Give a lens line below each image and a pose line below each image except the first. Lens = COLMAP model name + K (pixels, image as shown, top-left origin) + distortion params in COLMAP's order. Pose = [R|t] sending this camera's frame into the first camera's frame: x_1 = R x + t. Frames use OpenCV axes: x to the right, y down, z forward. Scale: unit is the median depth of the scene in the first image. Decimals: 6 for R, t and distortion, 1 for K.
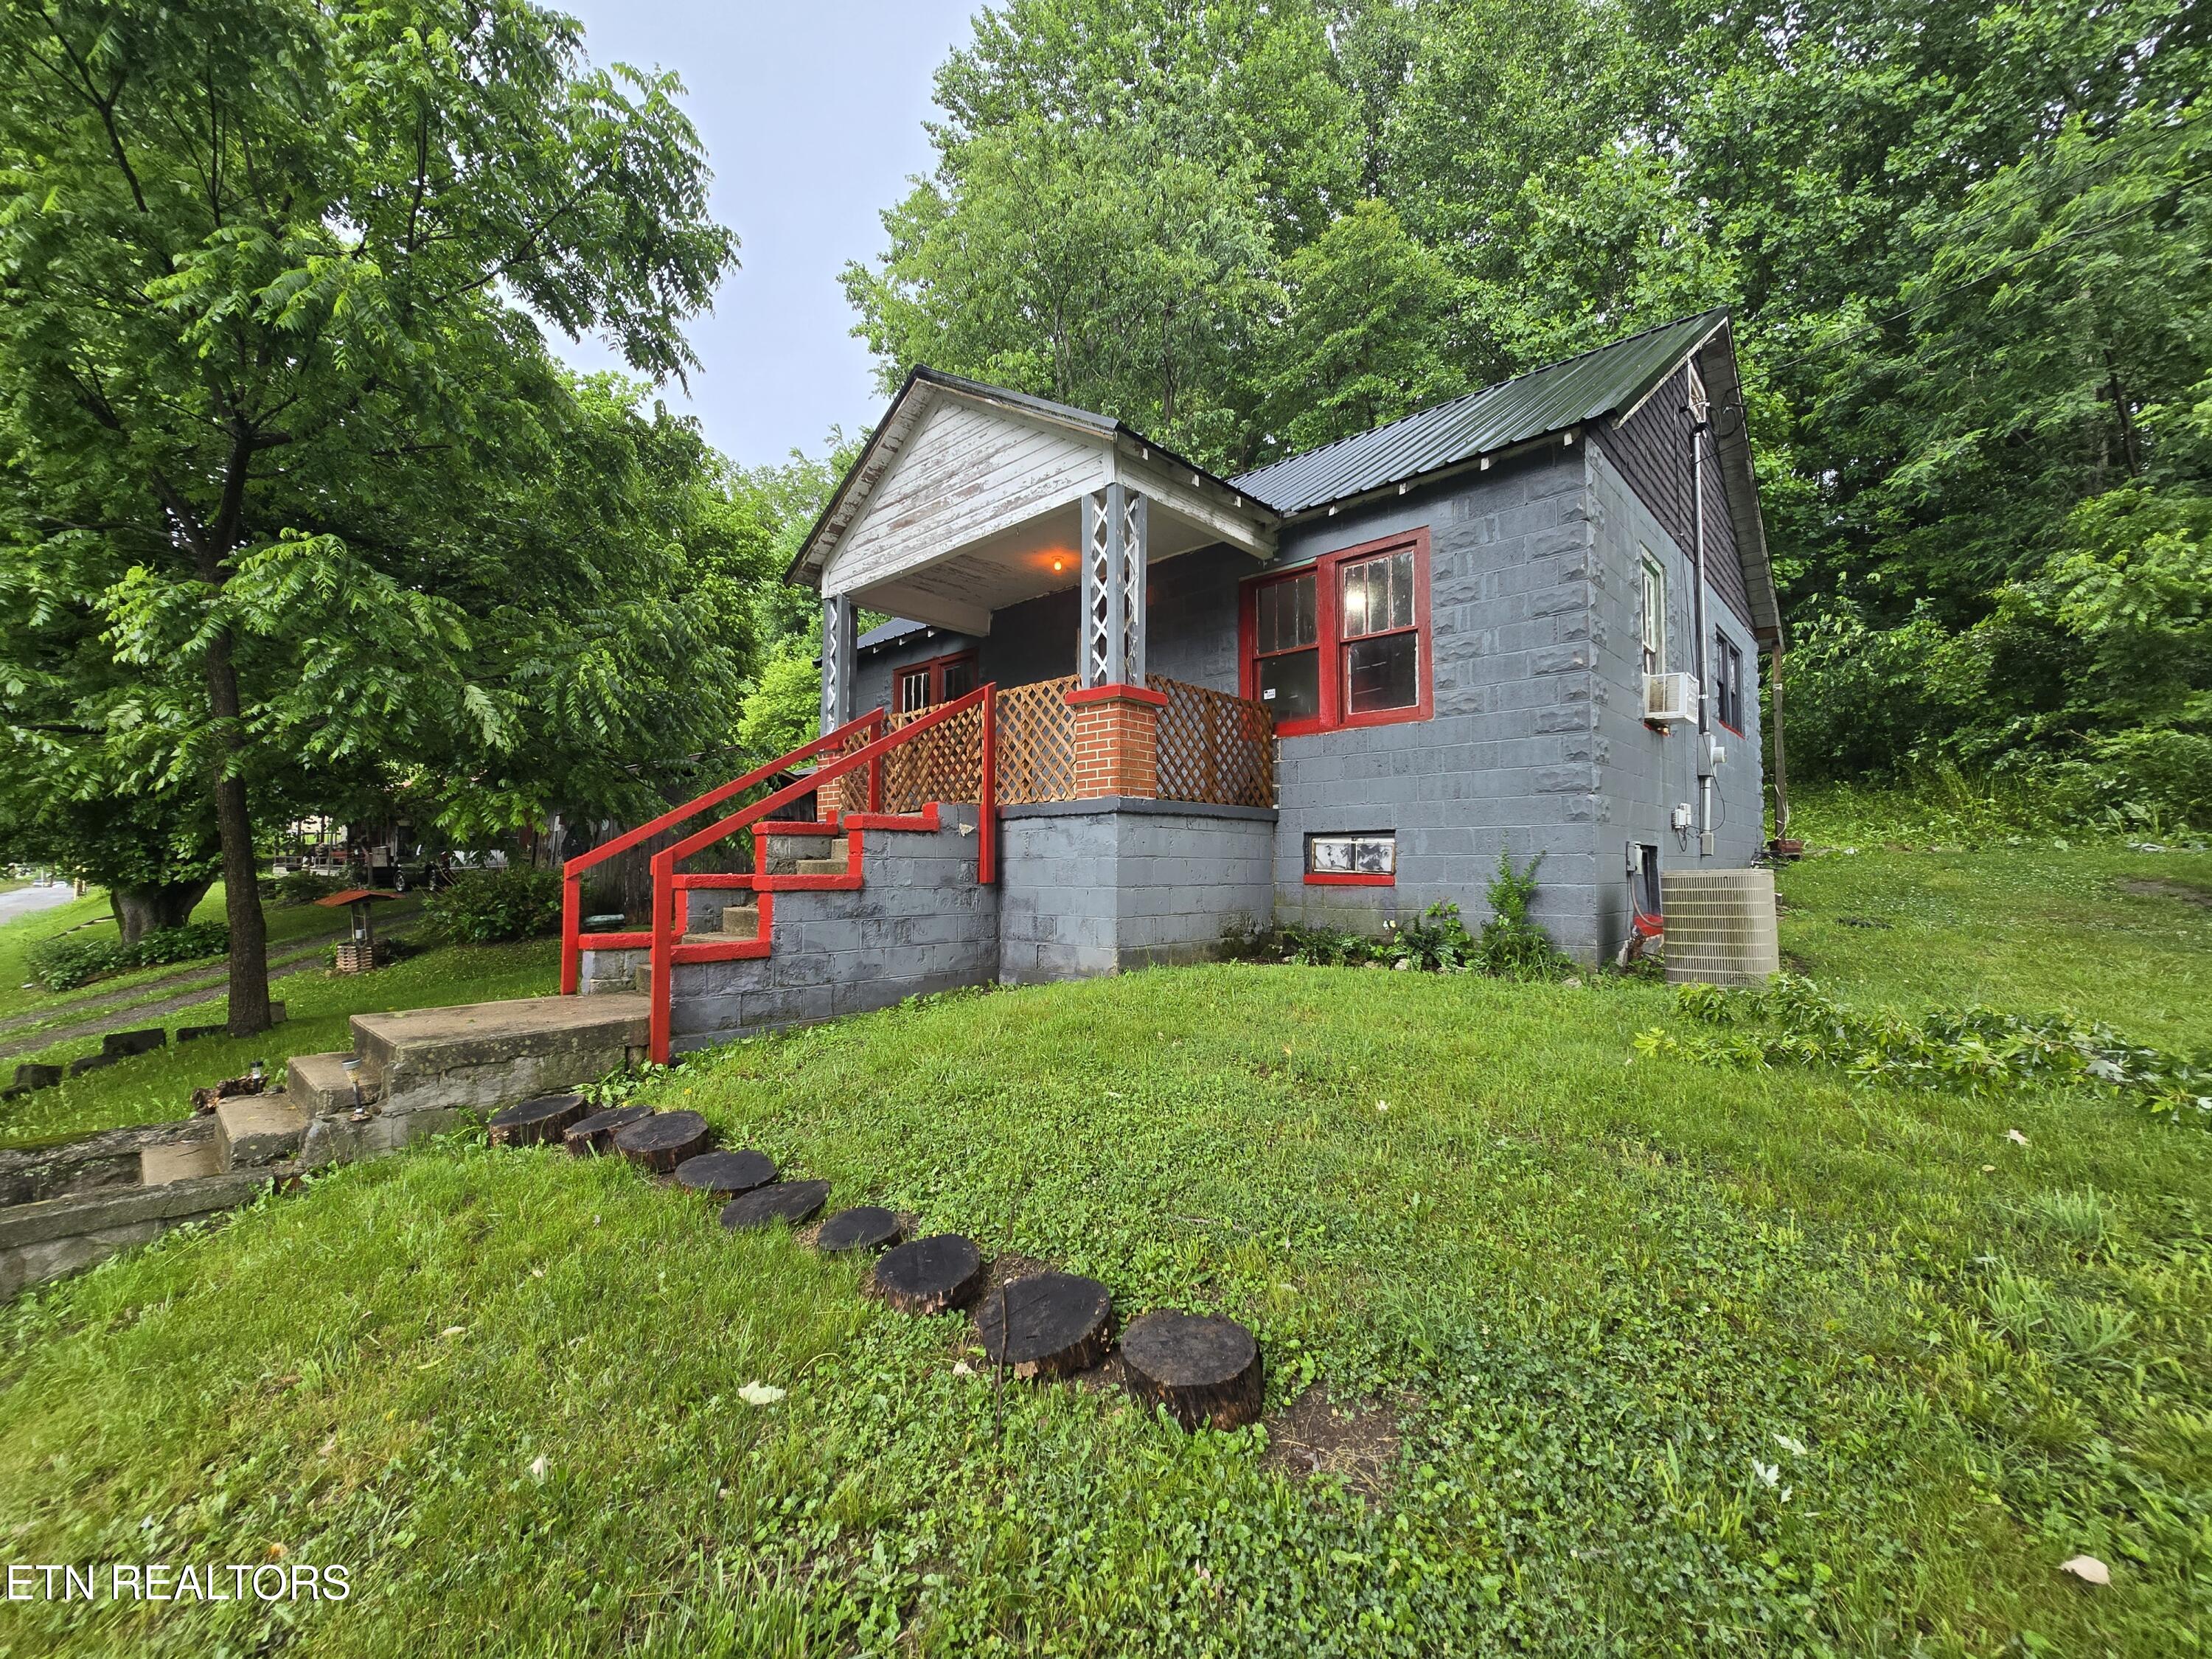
lens RADIAL K [[886.9, 0, 1119.9], [0, 886.9, 831.3], [0, 0, 1]] dist [-0.003067, 0.000042]
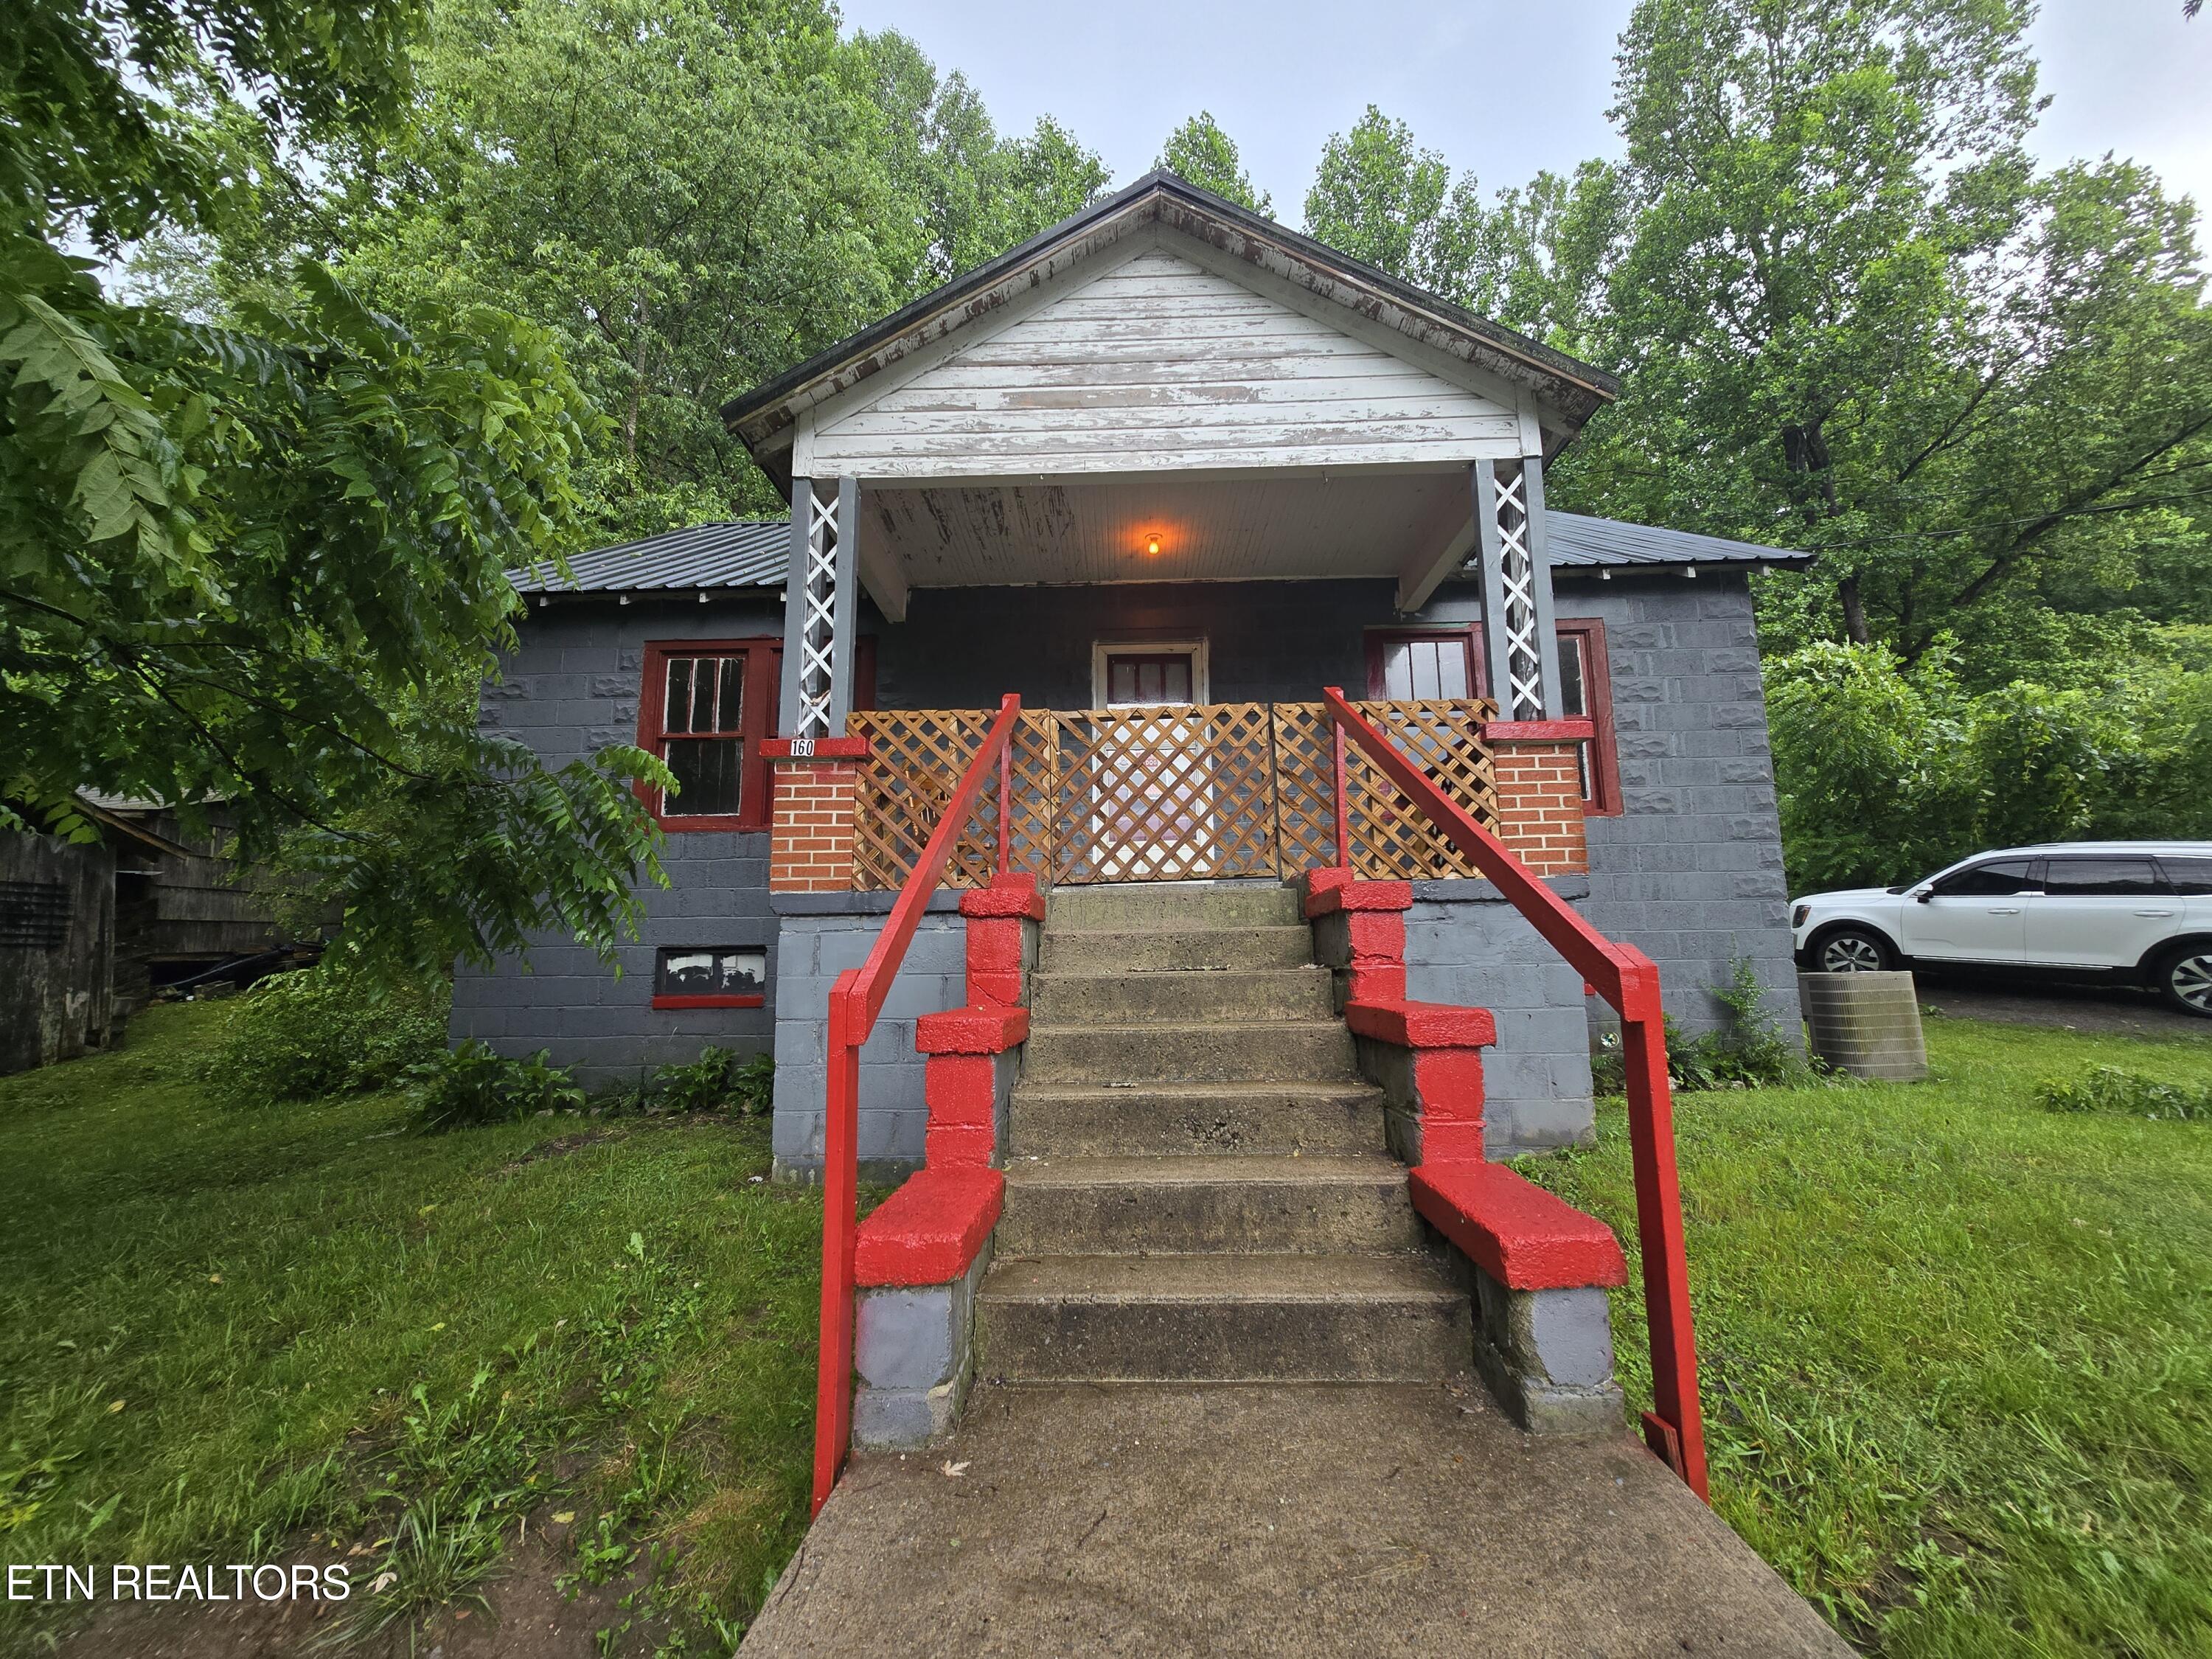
lens RADIAL K [[886.9, 0, 1119.9], [0, 886.9, 831.3], [0, 0, 1]] dist [-0.003067, 0.000042]
pose [[0.750166, 0.096044, 0.654237, -0.665202], [-0.009626, 0.990877, -0.134427, 0.023221], [-0.661179, 0.094545, 0.744247, 0.640861]]
